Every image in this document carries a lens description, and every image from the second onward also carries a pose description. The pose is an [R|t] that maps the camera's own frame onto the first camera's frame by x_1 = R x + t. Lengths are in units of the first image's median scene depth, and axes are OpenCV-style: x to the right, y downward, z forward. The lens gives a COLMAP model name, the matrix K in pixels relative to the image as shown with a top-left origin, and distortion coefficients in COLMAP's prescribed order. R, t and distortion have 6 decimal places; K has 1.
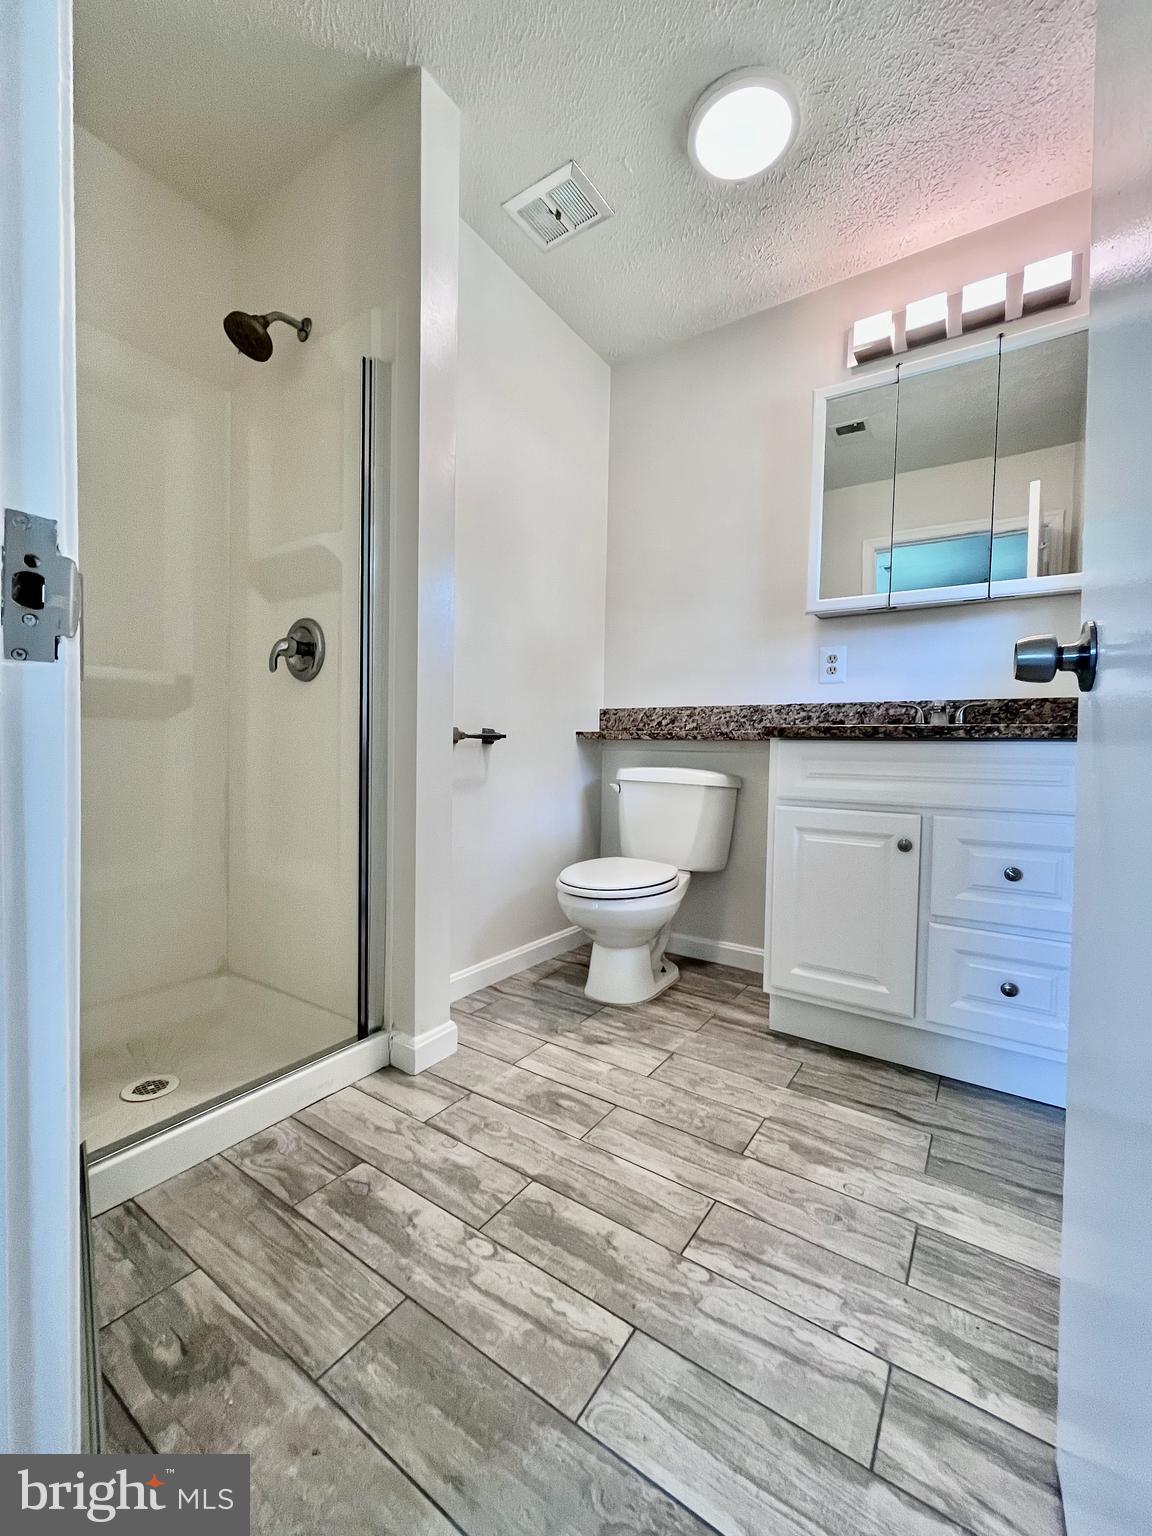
lens RADIAL K [[625.8, 0, 570.4], [0, 625.8, 769.5], [0, 0, 1]] dist [-0.000578, -0.000049]
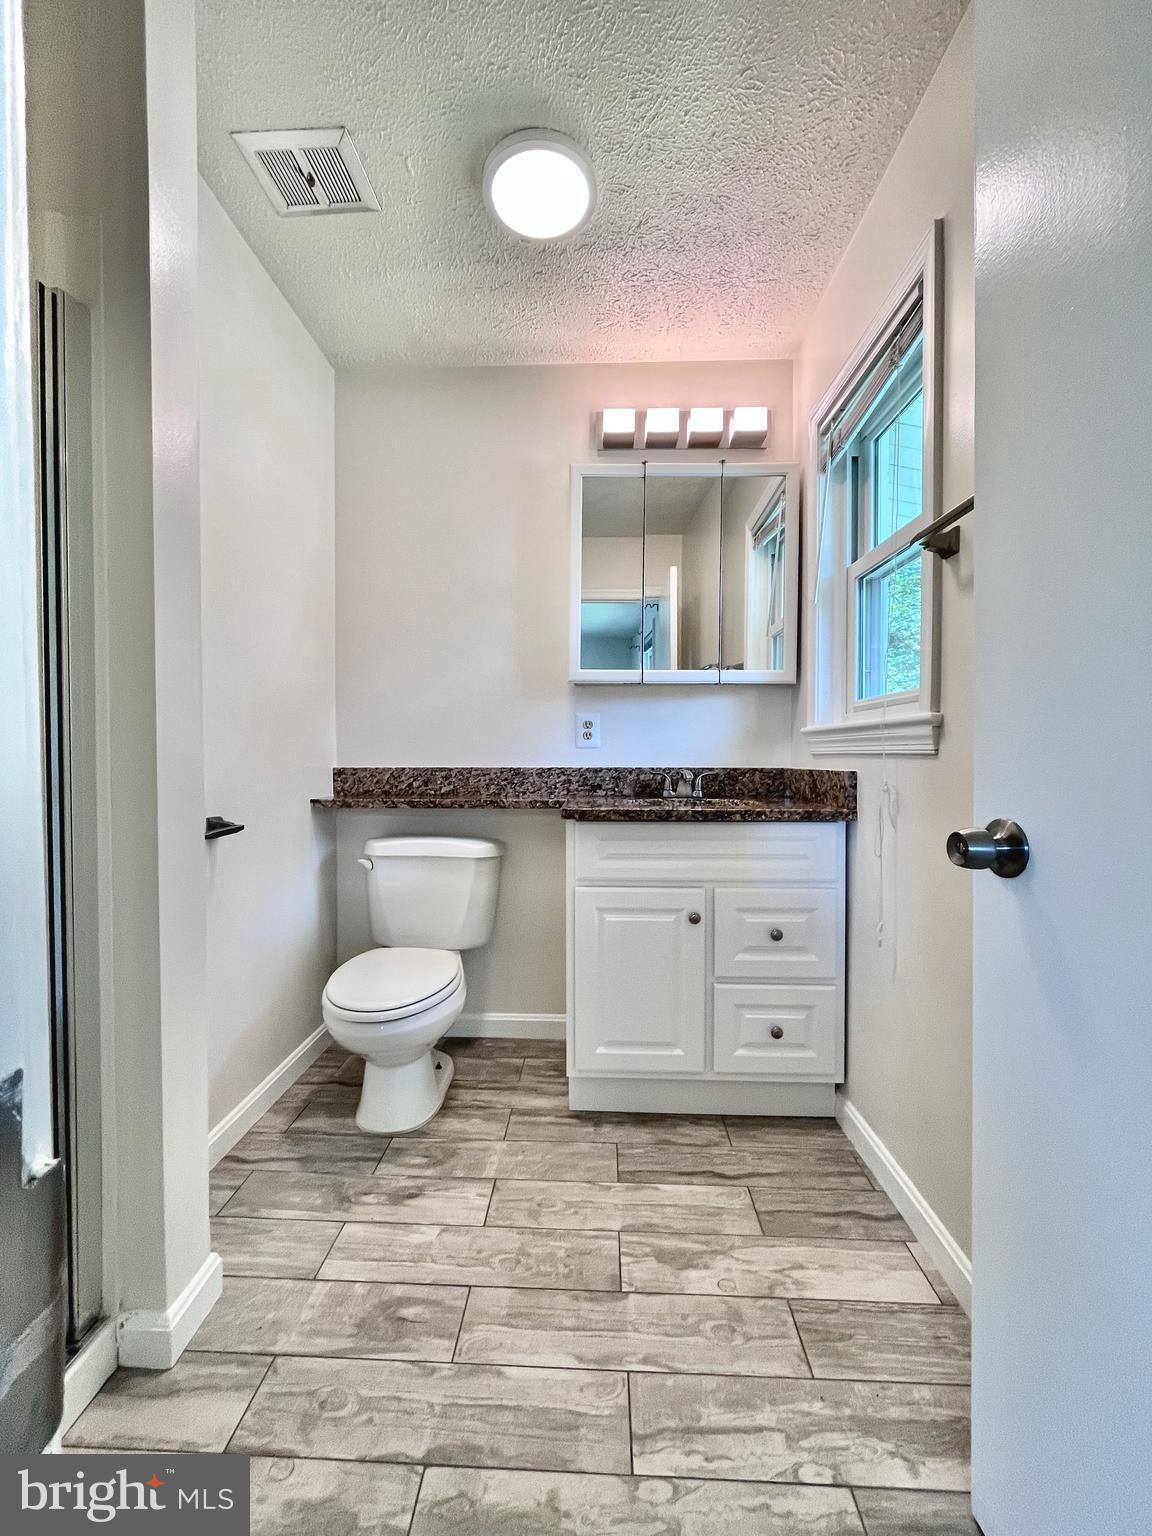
lens RADIAL K [[625.8, 0, 570.4], [0, 625.8, 769.5], [0, 0, 1]] dist [-0.000578, -0.000049]
pose [[0.847977, -0.031314, 0.529107, -0.202198], [0.033270, 0.999429, 0.005828, -0.139281], [-0.528987, 0.012661, 0.848535, 0.169747]]
